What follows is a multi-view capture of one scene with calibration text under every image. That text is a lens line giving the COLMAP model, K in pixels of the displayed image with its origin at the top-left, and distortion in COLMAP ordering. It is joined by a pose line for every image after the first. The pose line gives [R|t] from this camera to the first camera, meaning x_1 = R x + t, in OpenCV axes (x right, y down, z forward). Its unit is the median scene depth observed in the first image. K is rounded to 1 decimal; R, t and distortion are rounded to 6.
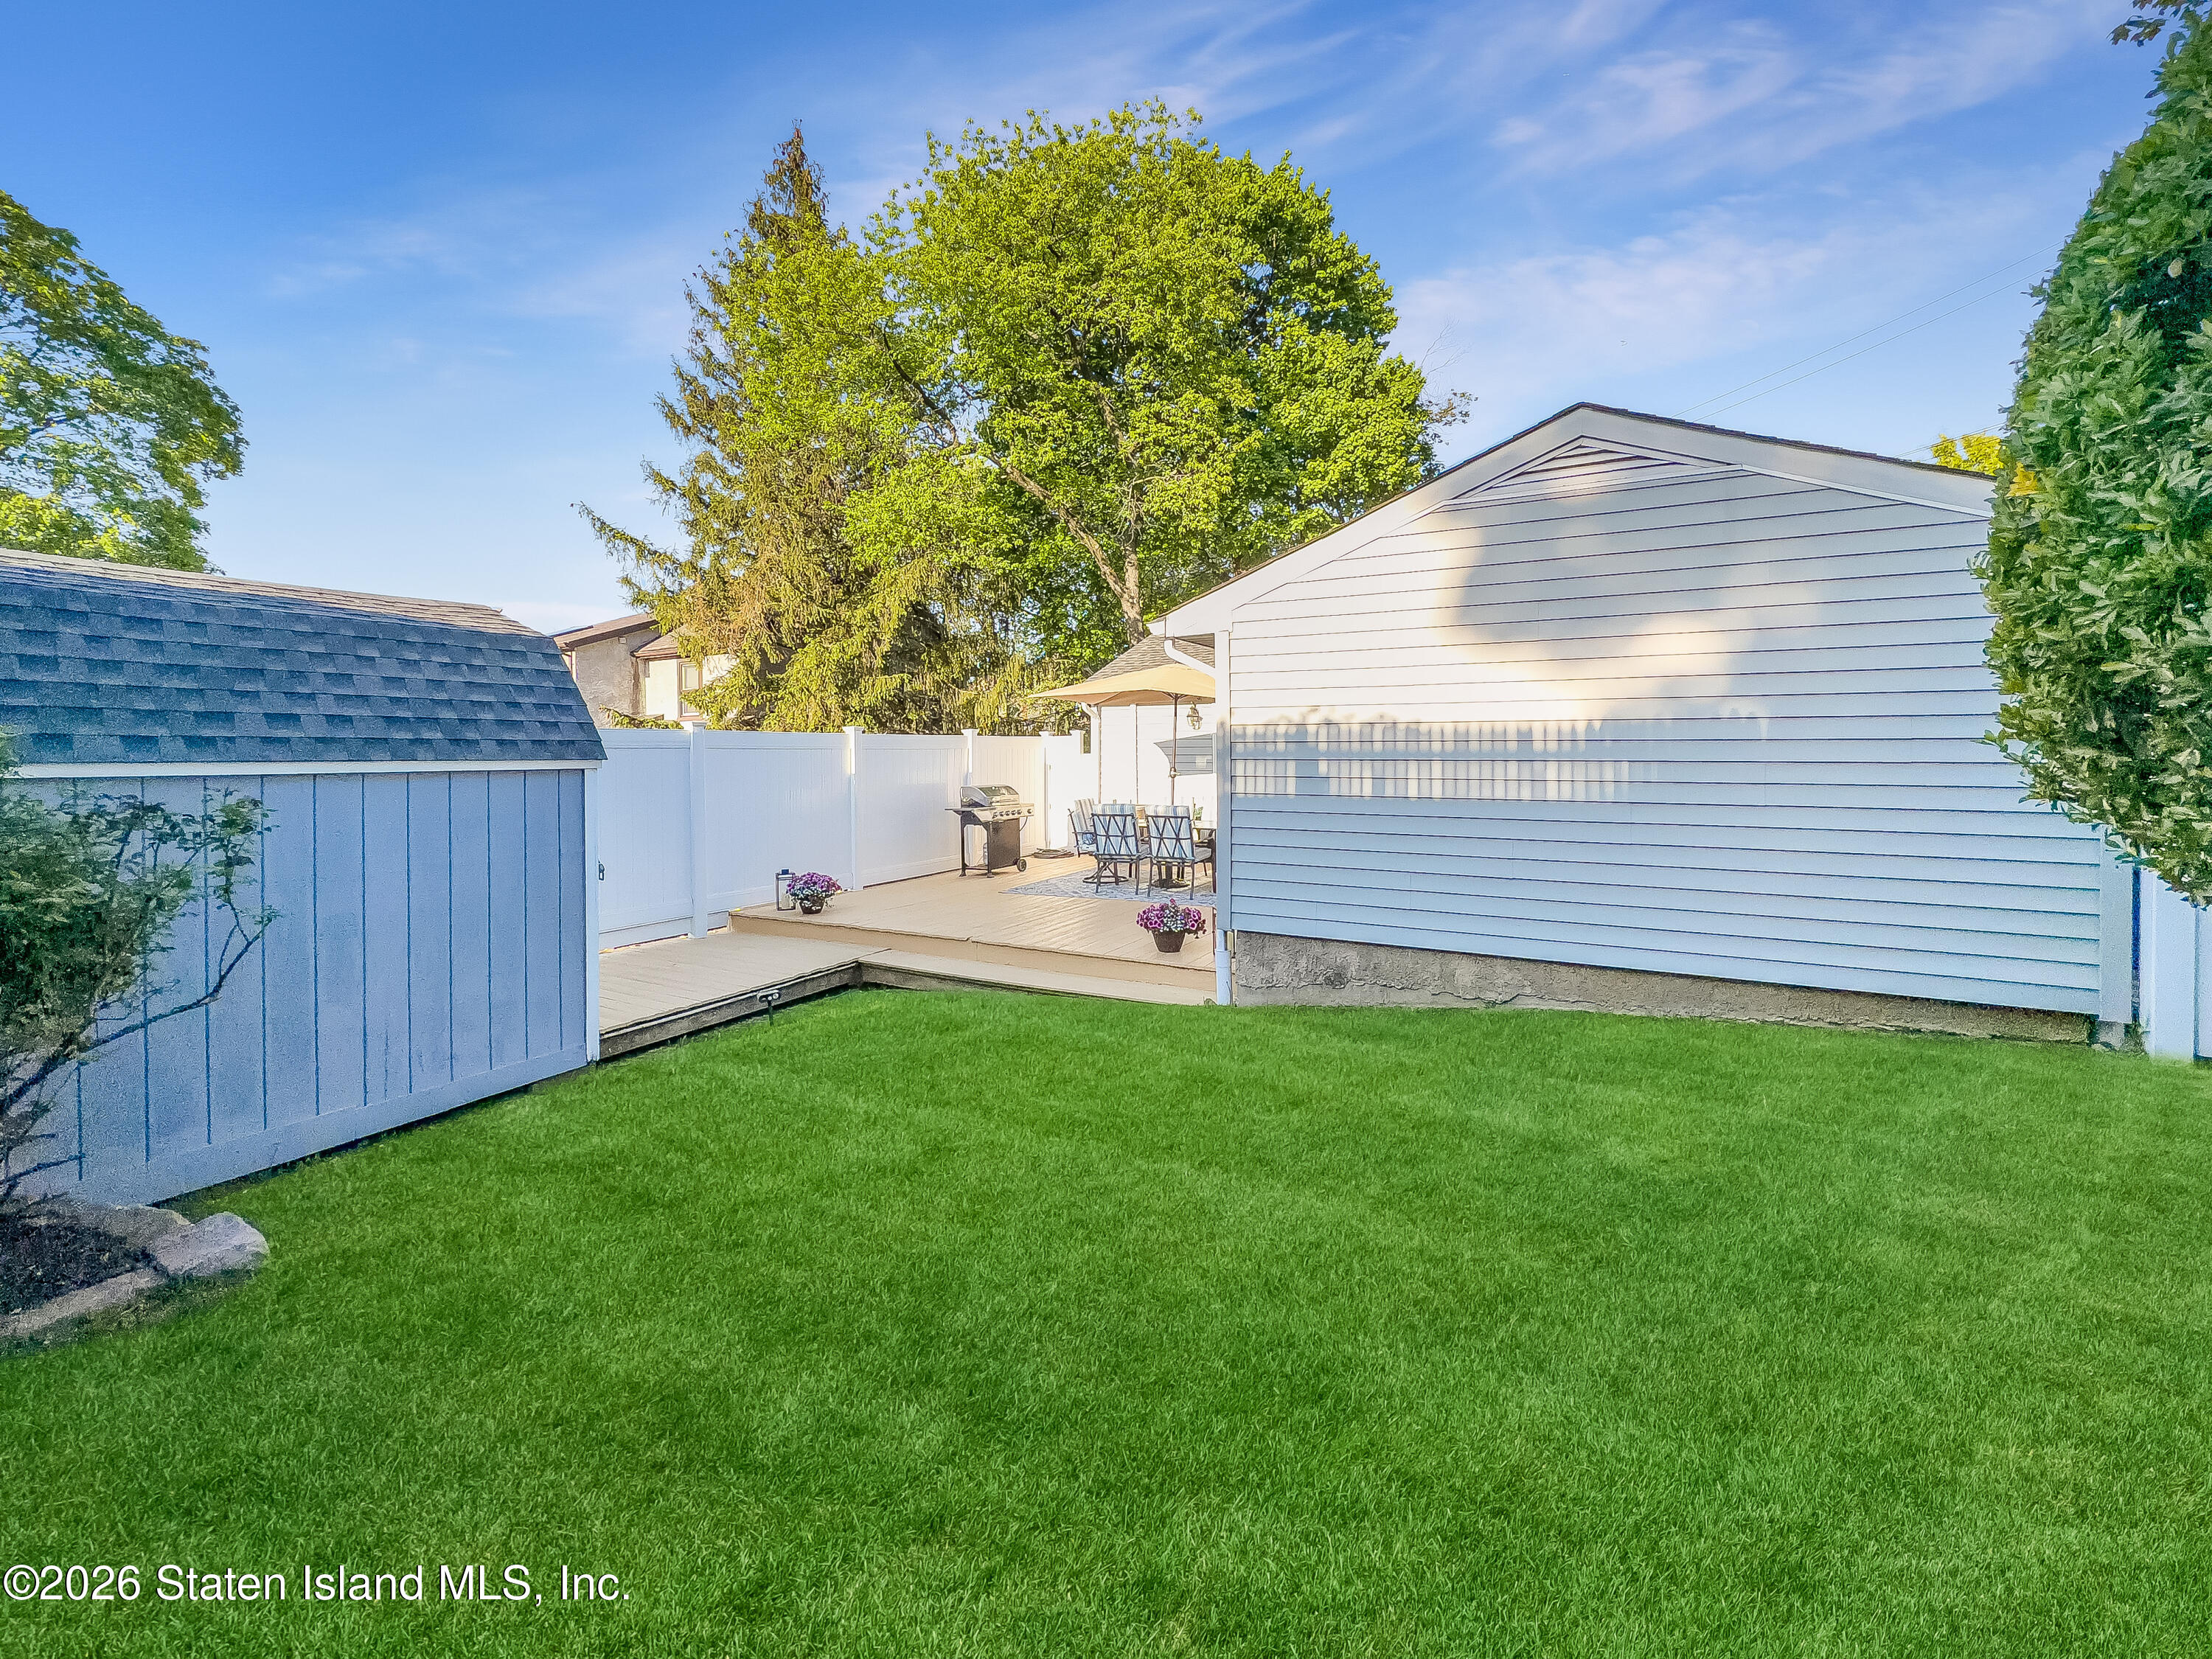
lens RADIAL K [[908.6, 0, 1132.0], [0, 908.6, 738.2], [0, 0, 1]] dist [-0.001622, -0.000424]
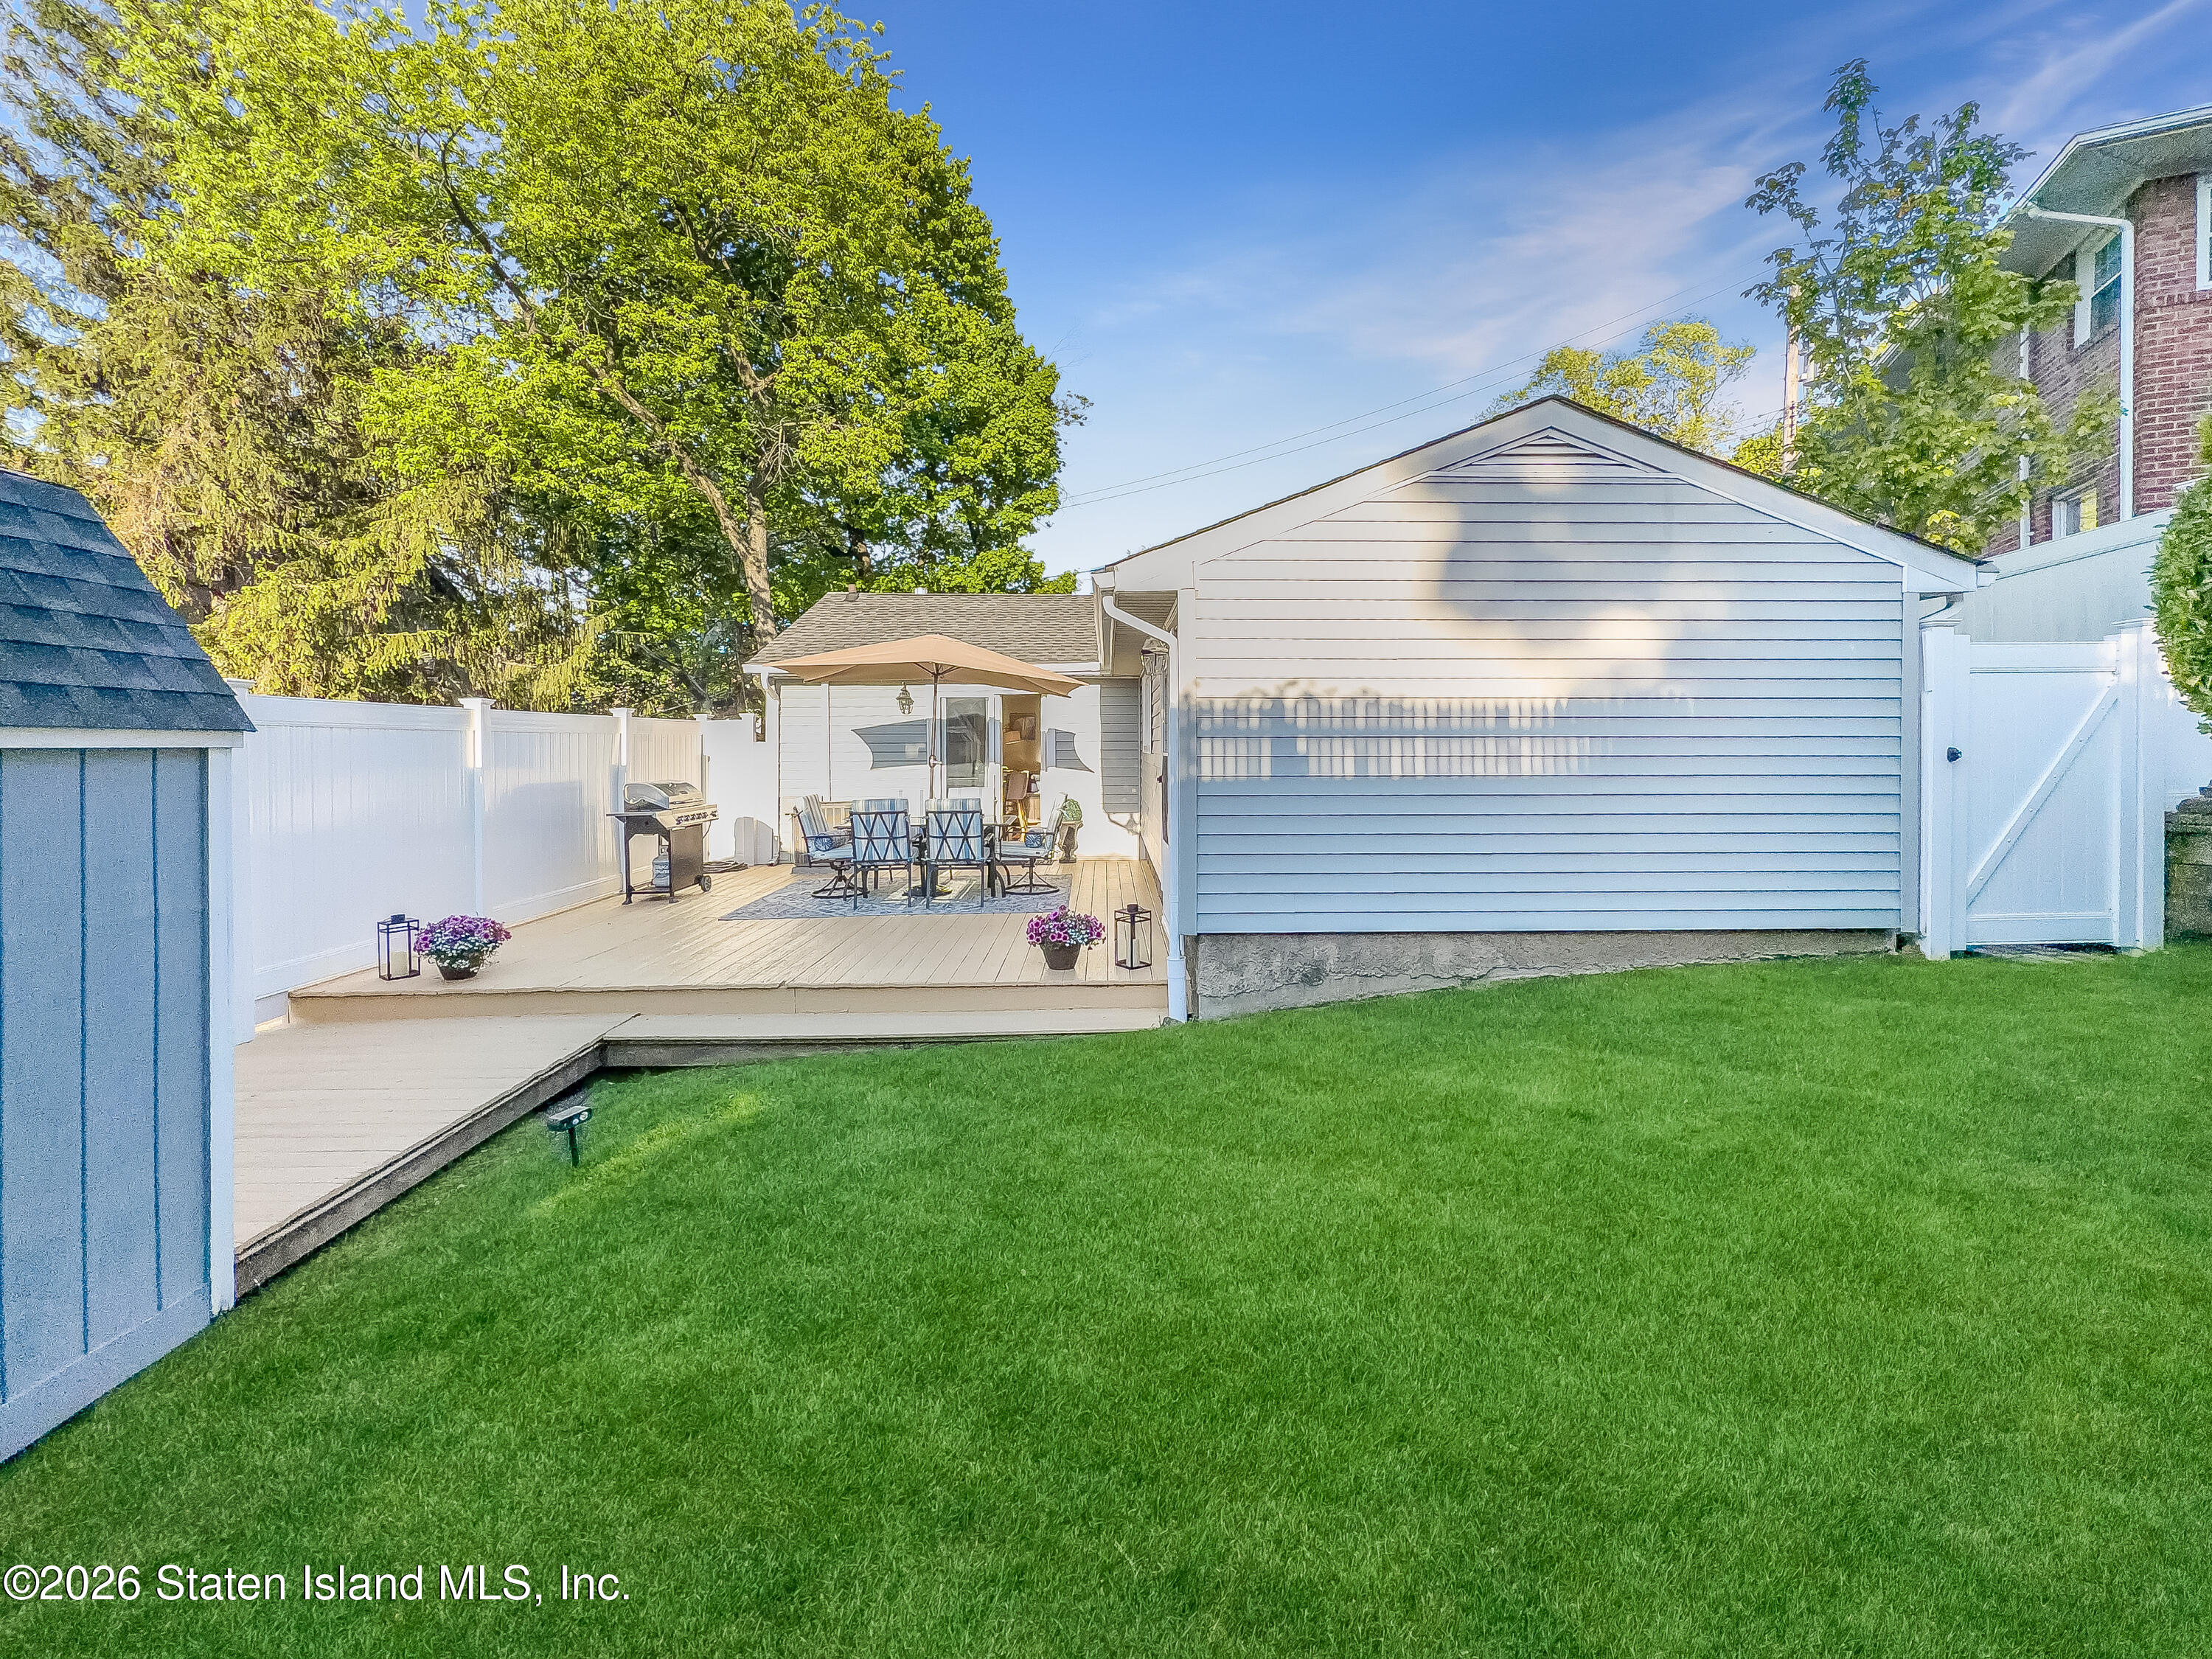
lens RADIAL K [[908.6, 0, 1132.0], [0, 908.6, 738.2], [0, 0, 1]] dist [-0.001622, -0.000424]
pose [[0.869376, 0.003546, 0.494139, -0.380824], [-0.005602, 0.999981, 0.002680, 0.022461], [-0.494120, -0.005099, 0.869379, 0.282416]]
